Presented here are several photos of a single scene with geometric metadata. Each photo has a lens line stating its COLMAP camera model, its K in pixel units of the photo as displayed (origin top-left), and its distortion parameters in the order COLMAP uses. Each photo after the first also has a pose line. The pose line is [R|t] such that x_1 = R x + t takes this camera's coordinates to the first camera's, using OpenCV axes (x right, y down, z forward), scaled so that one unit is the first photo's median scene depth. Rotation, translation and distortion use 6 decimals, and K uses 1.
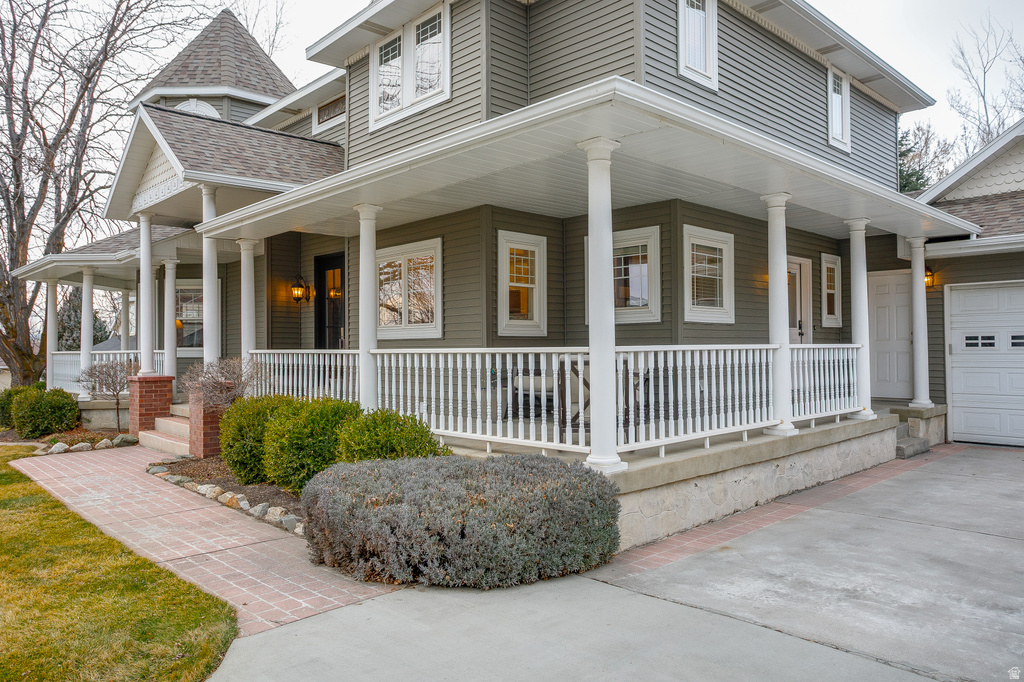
lens RADIAL K [[726.8, 0, 512.0], [0, 726.8, 341.0], [0, 0, 1]] dist [-0.102926, -0.000472]
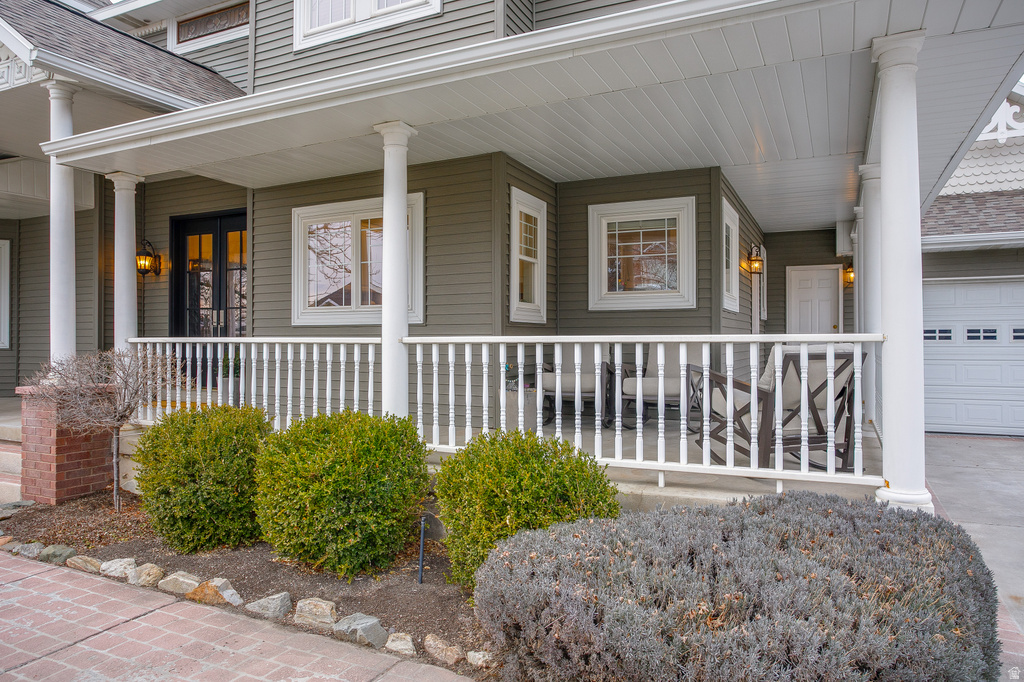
lens RADIAL K [[684.4, 0, 512.0], [0, 684.4, 341.0], [0, 0, 1]] dist [-0.100412, 0.066531]
pose [[0.935362, 0.005157, 0.353653, -0.276795], [-0.009503, 0.999899, 0.010553, 0.005931], [-0.353563, -0.013231, 0.935317, 0.309347]]
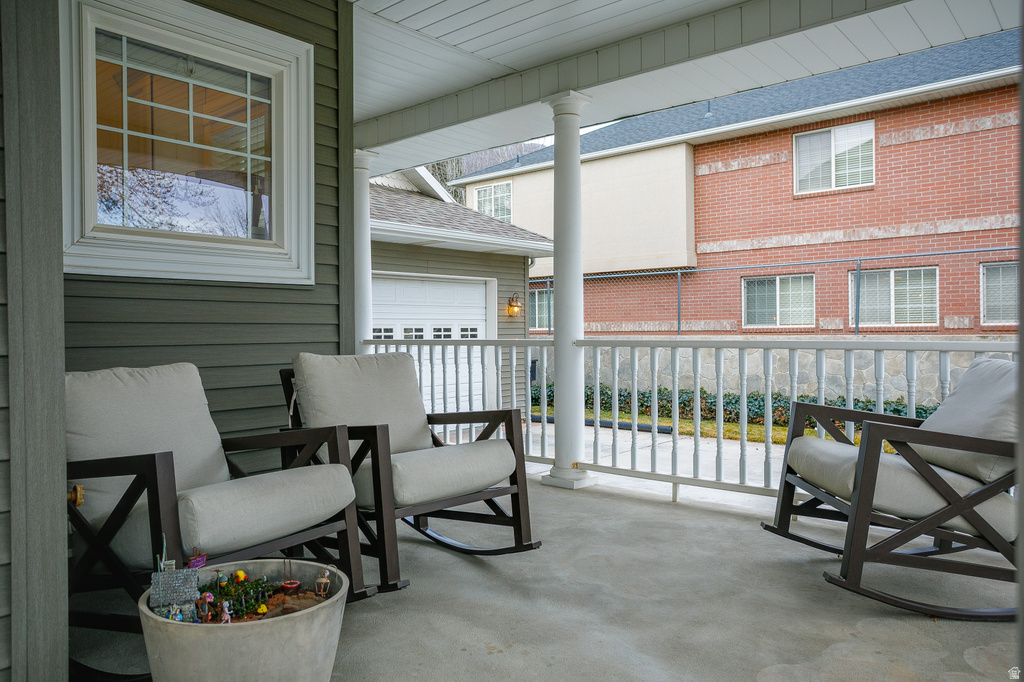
lens RADIAL K [[711.1, 0, 512.0], [0, 711.1, 341.0], [0, 0, 1]] dist [0.002210, 0.000717]
pose [[-0.104504, 0.006393, 0.994504, -0.198597], [-0.010001, 0.999922, -0.007479, 0.006988], [-0.994474, -0.010728, -0.104432, 0.899729]]
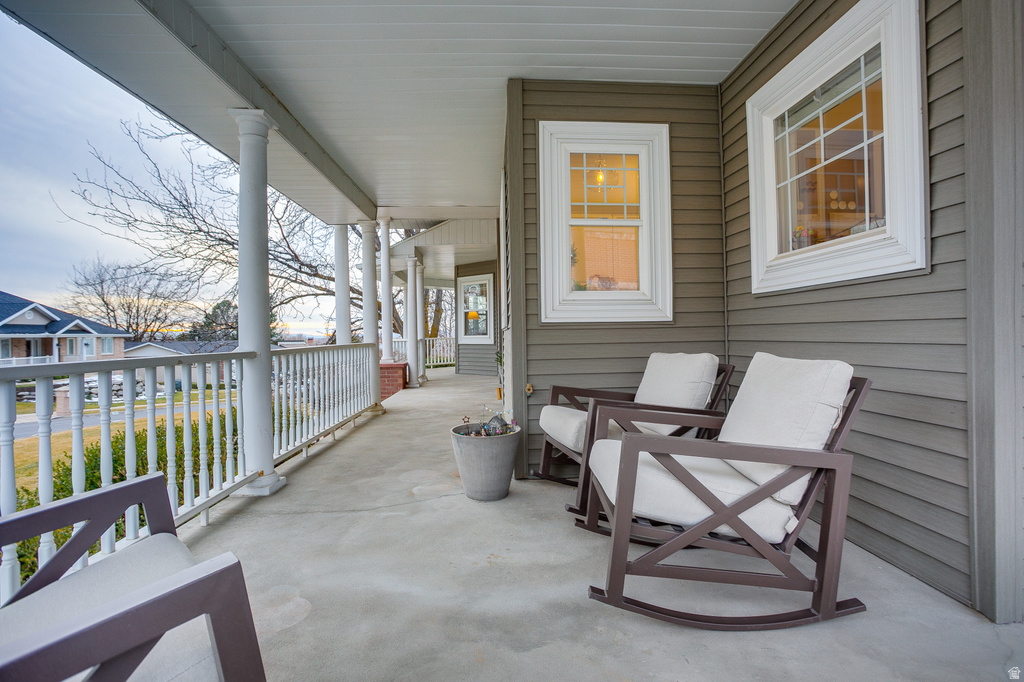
lens RADIAL K [[508.6, 0, 513.9], [0, 508.6, 327.0], [0, 0, 1]] dist [-0.000818, -0.000121]
pose [[0.769863, -0.011947, -0.638097, 0.201484], [0.014912, 0.999889, -0.000730, -0.003260], [0.638035, -0.008953, 0.769955, 0.698312]]
